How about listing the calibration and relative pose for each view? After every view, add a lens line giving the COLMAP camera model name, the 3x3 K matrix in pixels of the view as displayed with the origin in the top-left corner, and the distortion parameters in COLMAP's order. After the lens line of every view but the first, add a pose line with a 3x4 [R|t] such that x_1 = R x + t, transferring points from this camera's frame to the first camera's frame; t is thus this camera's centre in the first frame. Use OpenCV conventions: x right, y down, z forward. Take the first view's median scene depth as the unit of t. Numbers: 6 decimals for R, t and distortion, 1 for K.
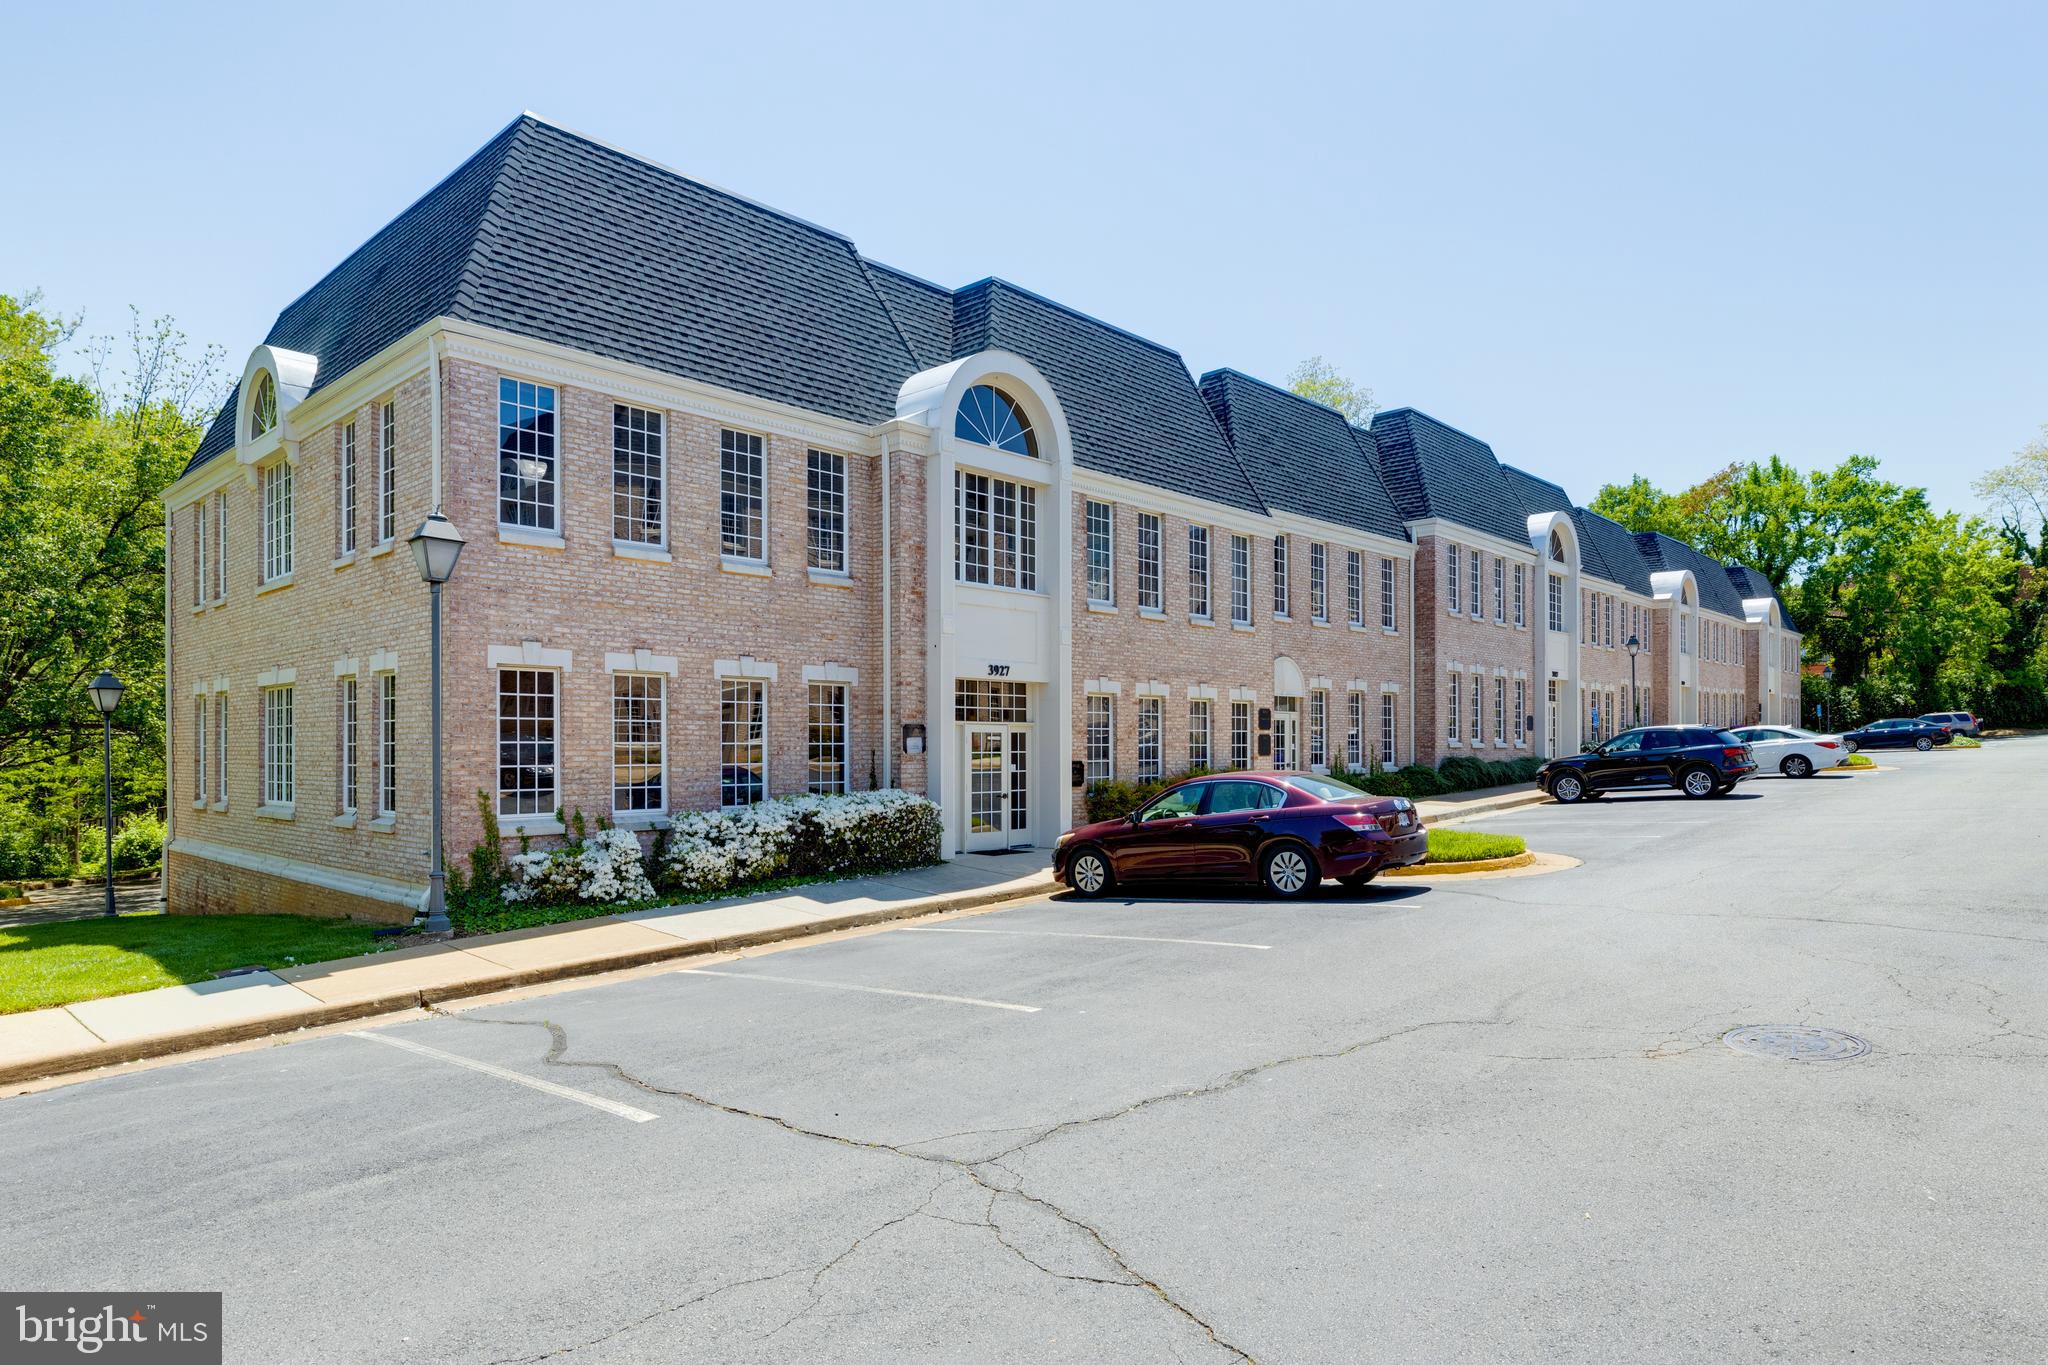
lens RADIAL K [[1337.2, 0, 1022.7], [0, 1337.2, 746.7], [0, 0, 1]] dist [0.005465, -0.000056]
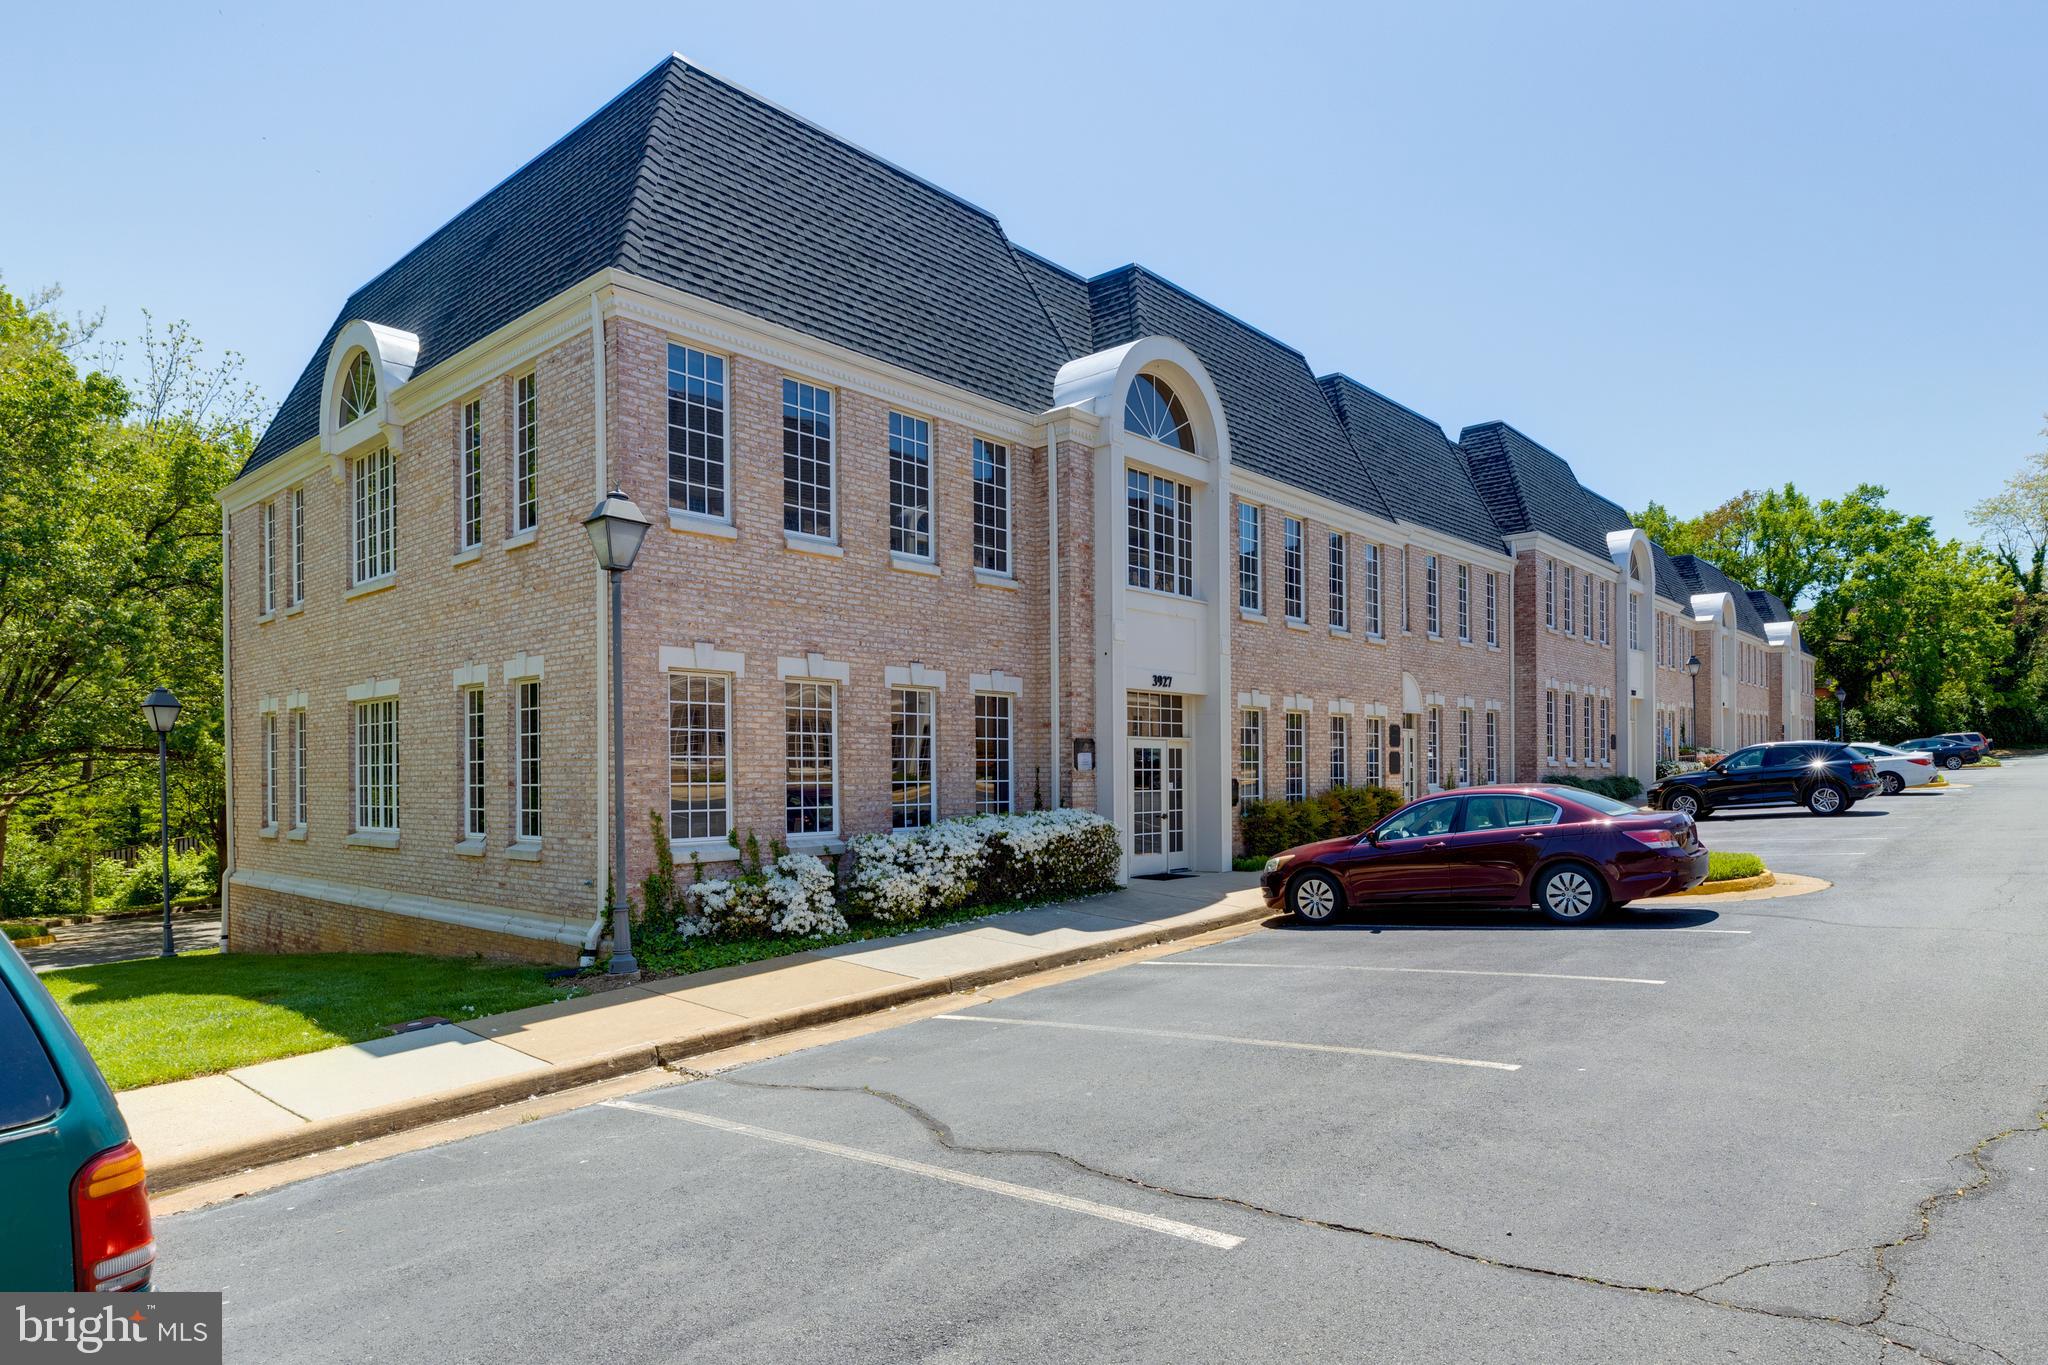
lens RADIAL K [[1294.8, 0, 1048.3], [0, 1294.8, 782.1], [0, 0, 1]] dist [-0.001457, 0.001474]
pose [[0.998796, -0.005895, 0.048695, -0.150317], [0.005662, 0.999972, 0.004923, 0.008753], [-0.048723, -0.004641, 0.998802, 0.110888]]
